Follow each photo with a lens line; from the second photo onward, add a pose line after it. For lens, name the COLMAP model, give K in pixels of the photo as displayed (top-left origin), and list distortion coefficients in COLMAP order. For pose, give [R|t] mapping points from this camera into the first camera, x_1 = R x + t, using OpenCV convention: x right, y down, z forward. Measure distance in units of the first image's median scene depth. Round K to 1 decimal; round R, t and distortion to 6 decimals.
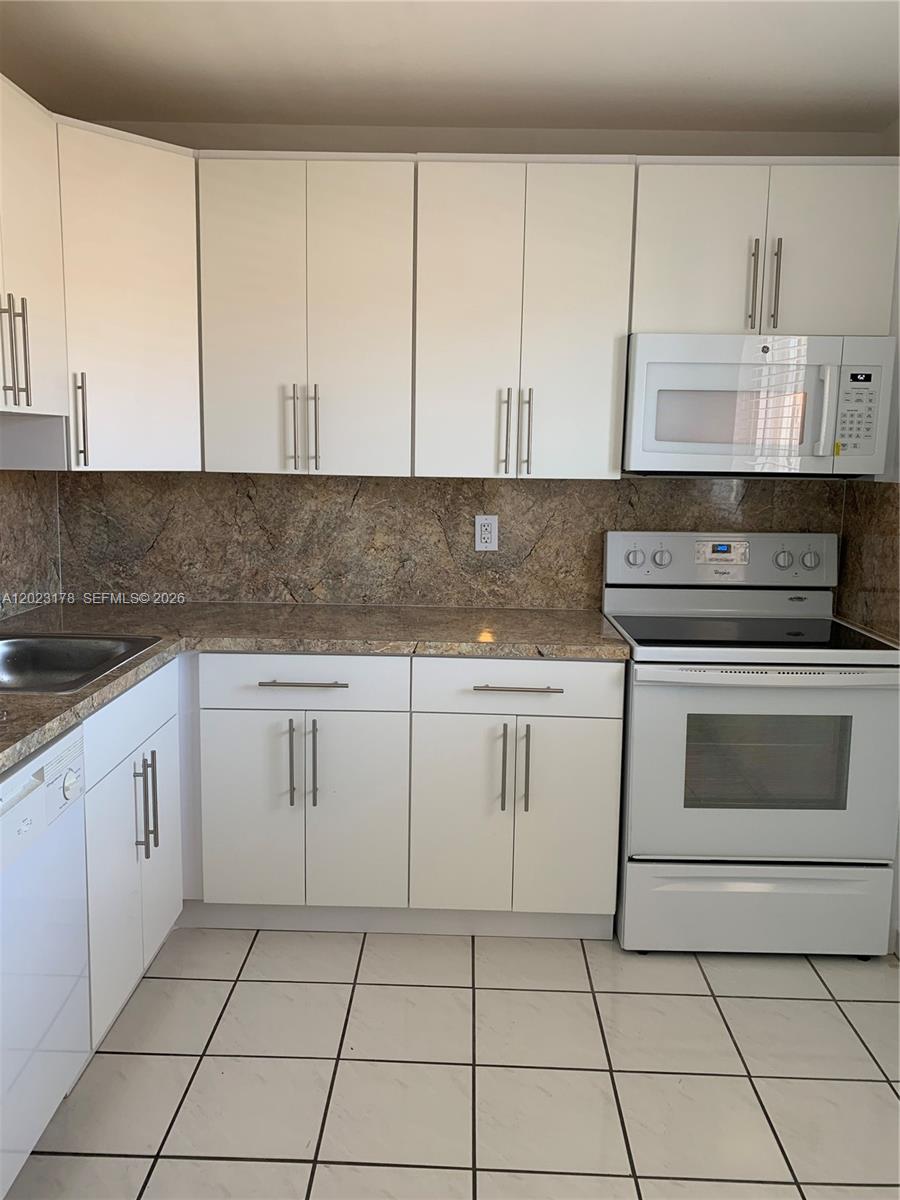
lens RADIAL K [[922.2, 0, 450.7], [0, 922.2, 583.3], [0, 0, 1]] dist [0.002121, -0.007955]
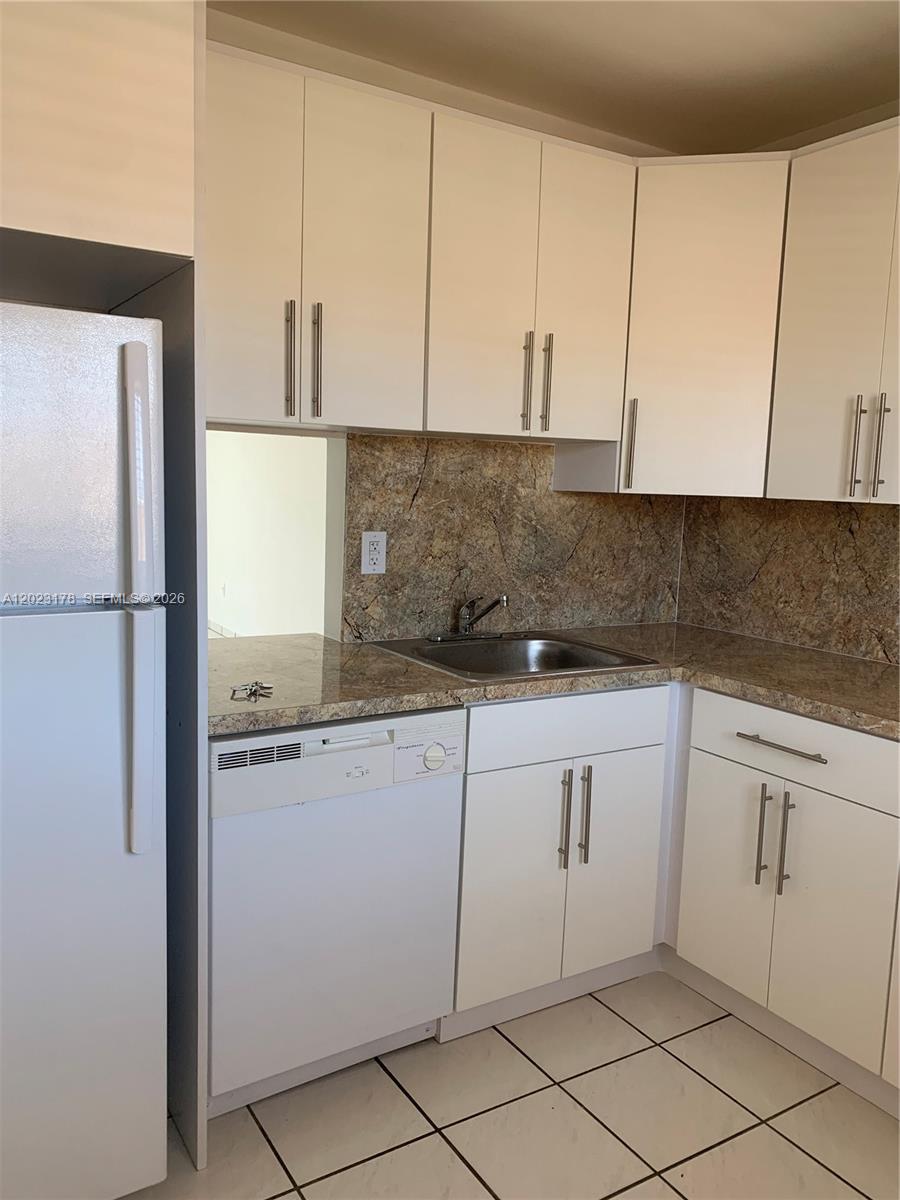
lens RADIAL K [[904.3, 0, 448.4], [0, 904.3, 592.6], [0, 0, 1]] dist [0.107215, -0.247331]
pose [[0.541188, 0.101446, -0.834760, 0.296012], [-0.139635, 0.989756, 0.029754, -0.010248], [0.829227, 0.100459, 0.549809, 0.225626]]
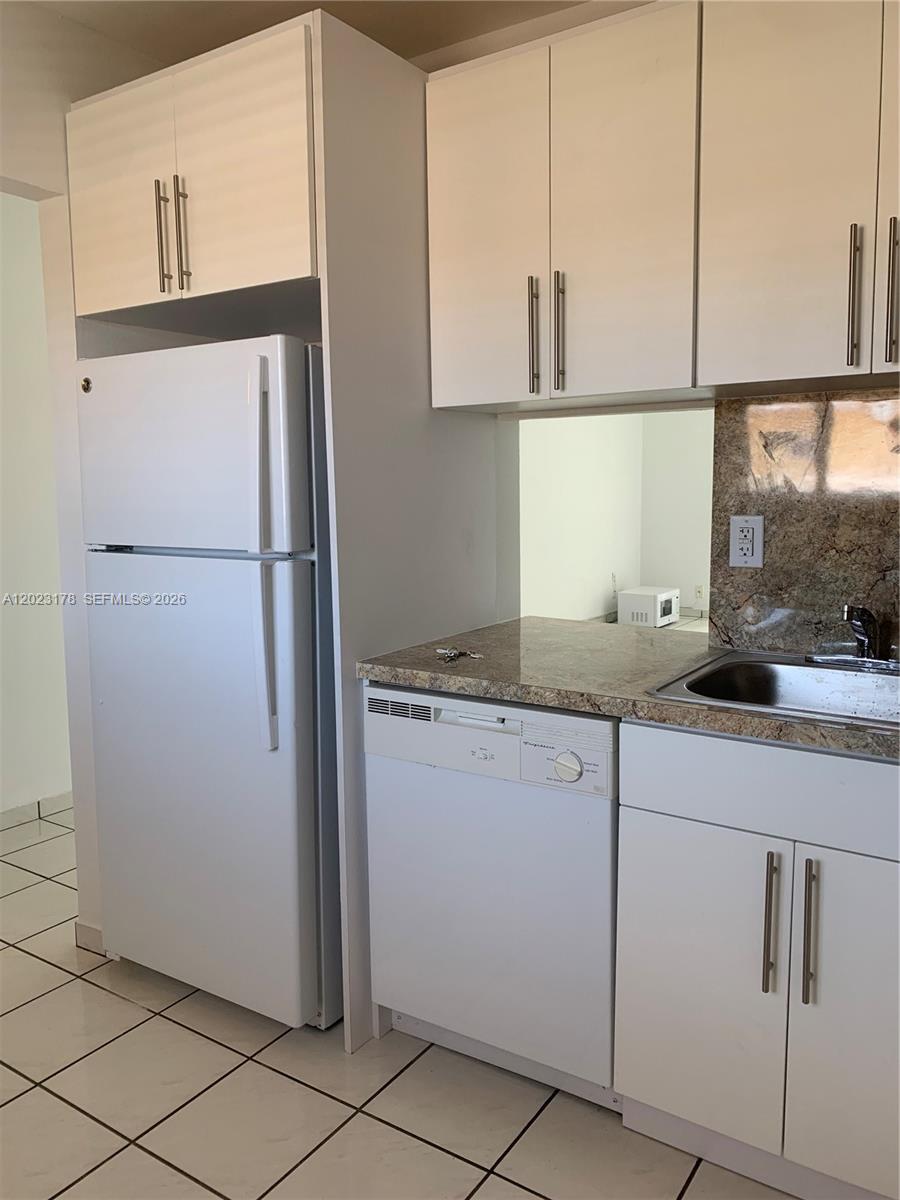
lens RADIAL K [[922.2, 0, 450.7], [0, 922.2, 583.3], [0, 0, 1]] dist [0.002121, -0.007955]
pose [[-0.556945, 0.073453, -0.827295, 0.261891], [-0.117528, 0.979088, 0.166052, -0.070169], [0.822192, 0.189712, -0.536666, 0.816438]]
